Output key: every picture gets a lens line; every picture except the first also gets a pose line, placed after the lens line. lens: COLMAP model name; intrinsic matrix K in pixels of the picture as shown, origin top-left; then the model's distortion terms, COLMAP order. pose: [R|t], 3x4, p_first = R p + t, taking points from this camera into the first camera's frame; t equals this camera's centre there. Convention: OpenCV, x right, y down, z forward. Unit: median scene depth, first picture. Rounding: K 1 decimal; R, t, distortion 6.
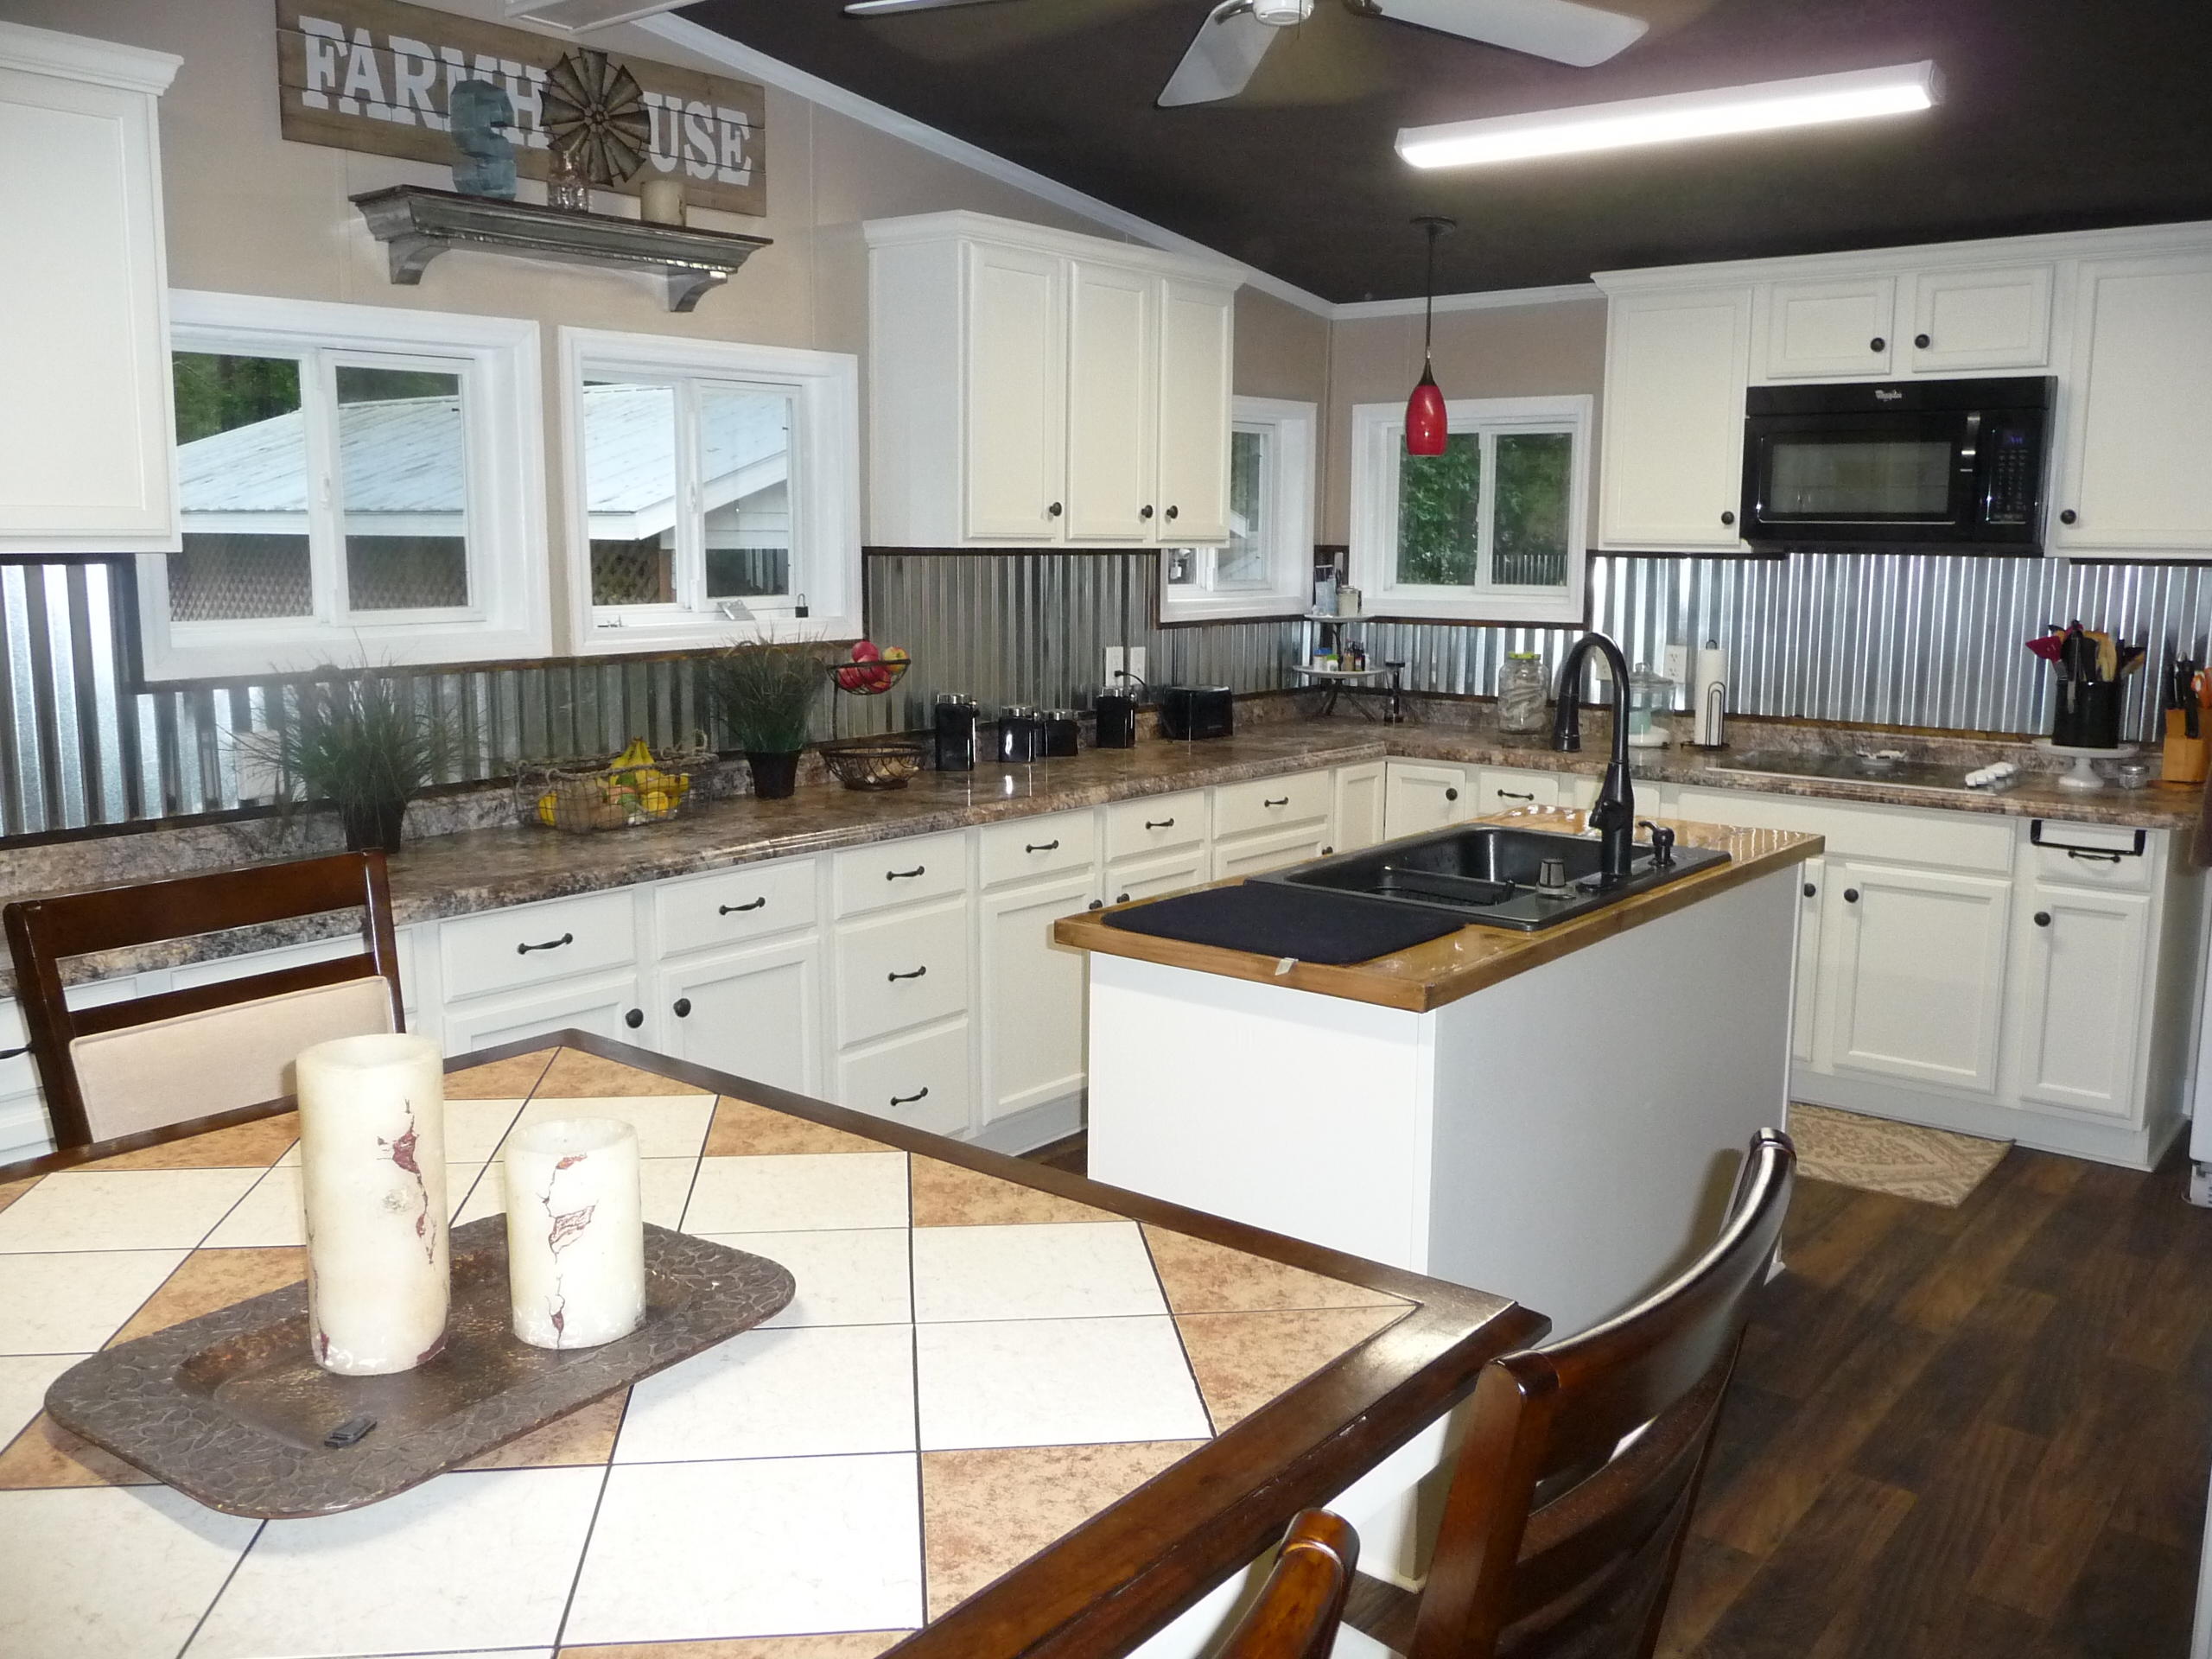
lens RADIAL K [[1859.7, 0, 1114.3], [0, 1859.7, 831.8], [0, 0, 1]] dist [-0.043902, 0.033547]
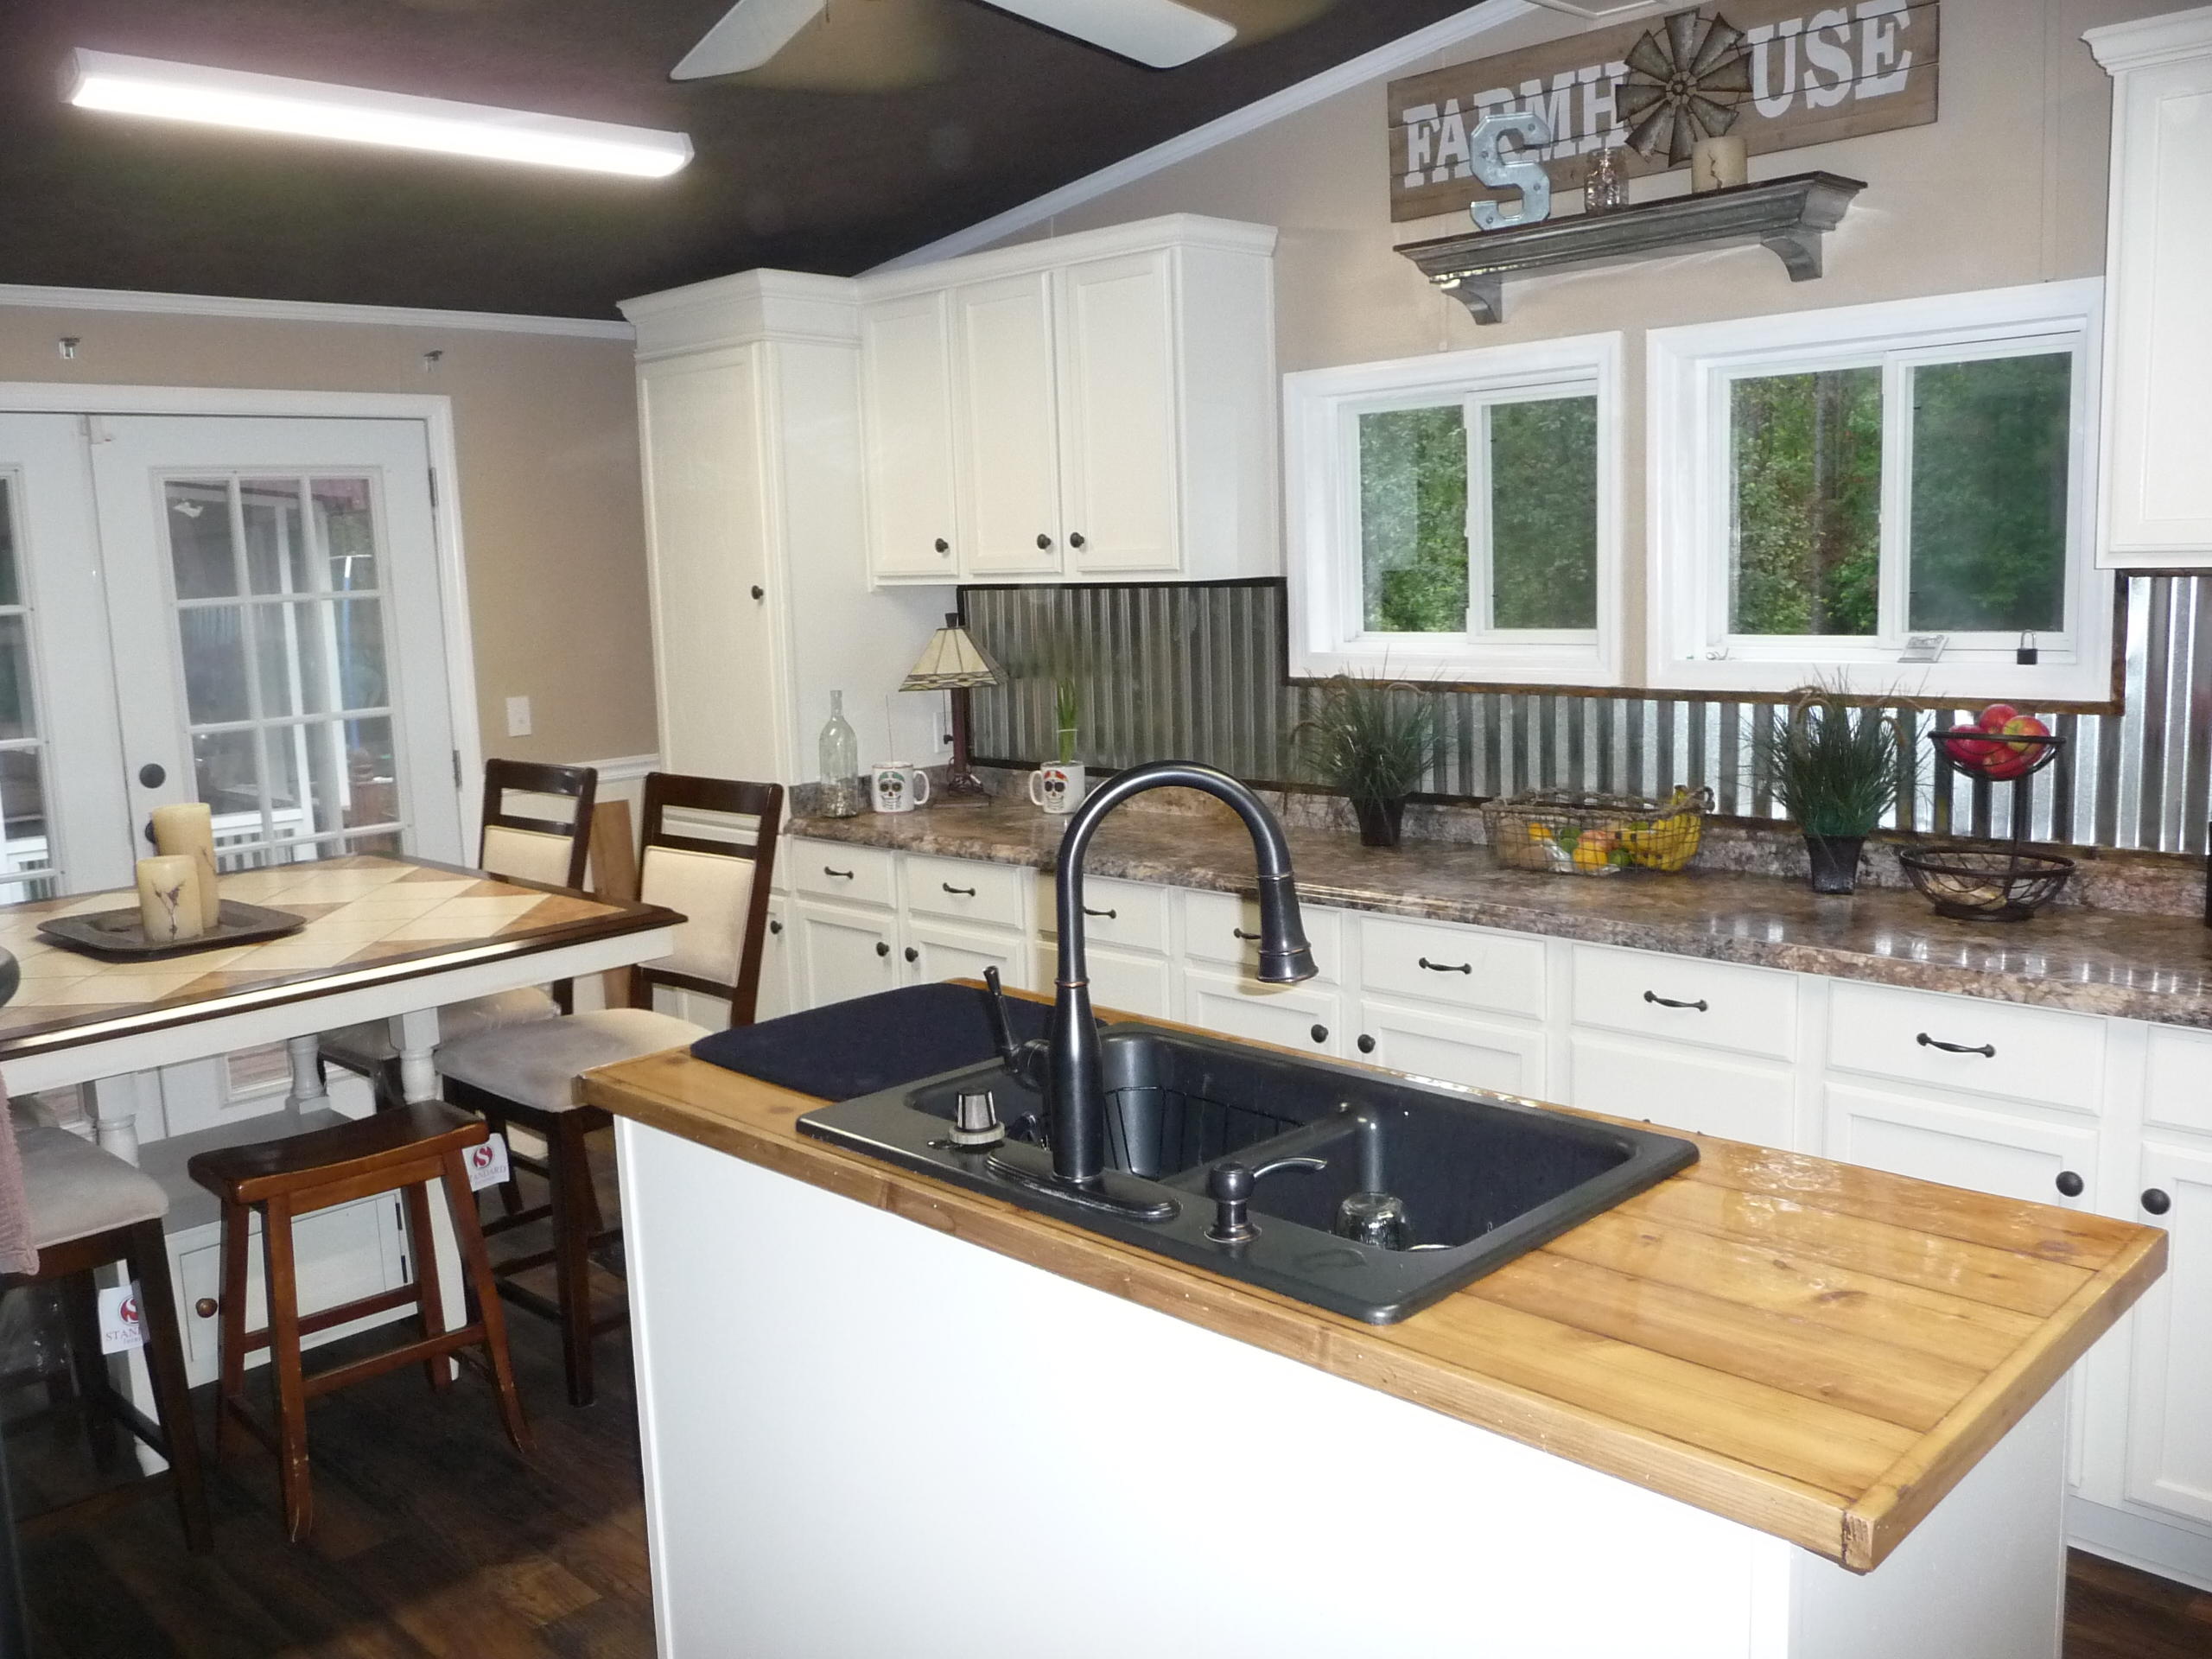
lens RADIAL K [[1859.7, 0, 1106.8], [0, 1859.7, 829.4], [0, 0, 1]] dist [-0.043902, 0.033547]
pose [[-0.105281, 0.134414, -0.985317, 0.783451], [-0.130568, 0.980377, 0.147691, -0.152665], [0.985834, 0.144200, -0.085664, 0.993954]]
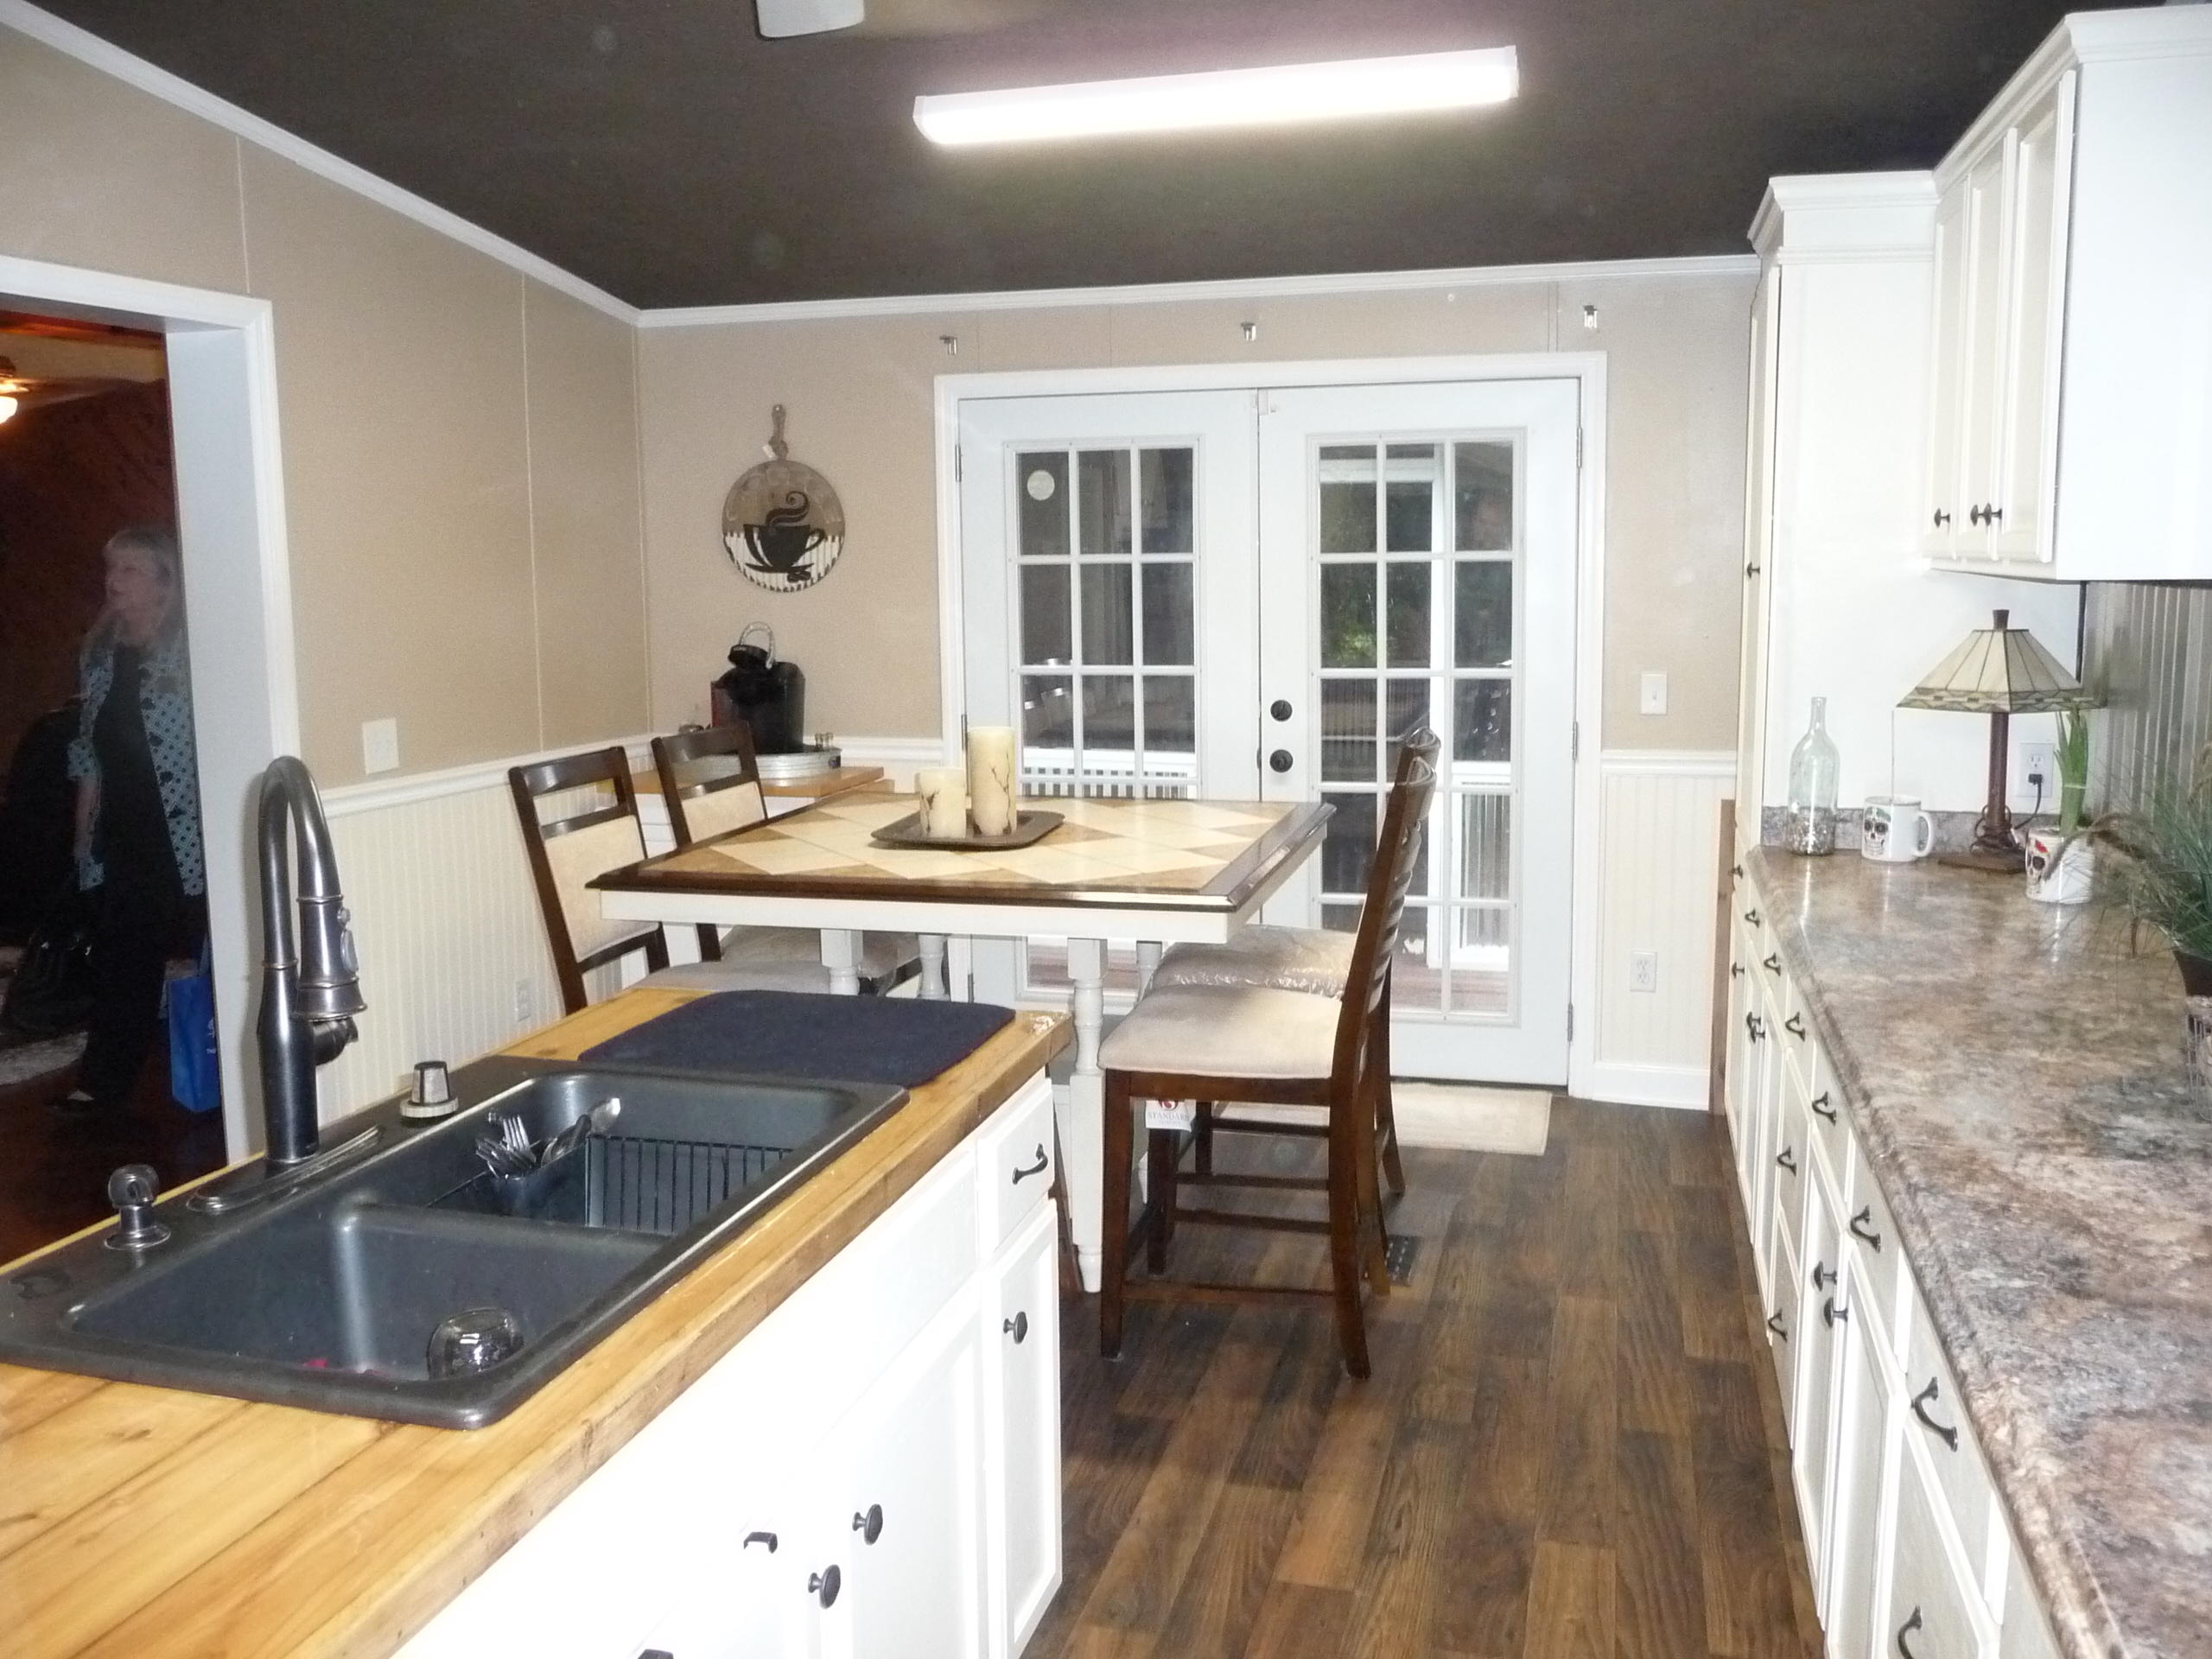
lens RADIAL K [[1859.7, 0, 1105.6], [0, 1859.7, 814.2], [0, 0, 1]] dist [-0.043902, 0.033547]
pose [[-0.916096, 0.053308, -0.397400, 0.504793], [-0.066369, 0.957290, 0.281409, -0.198461], [0.395429, 0.284173, -0.873431, 1.251770]]
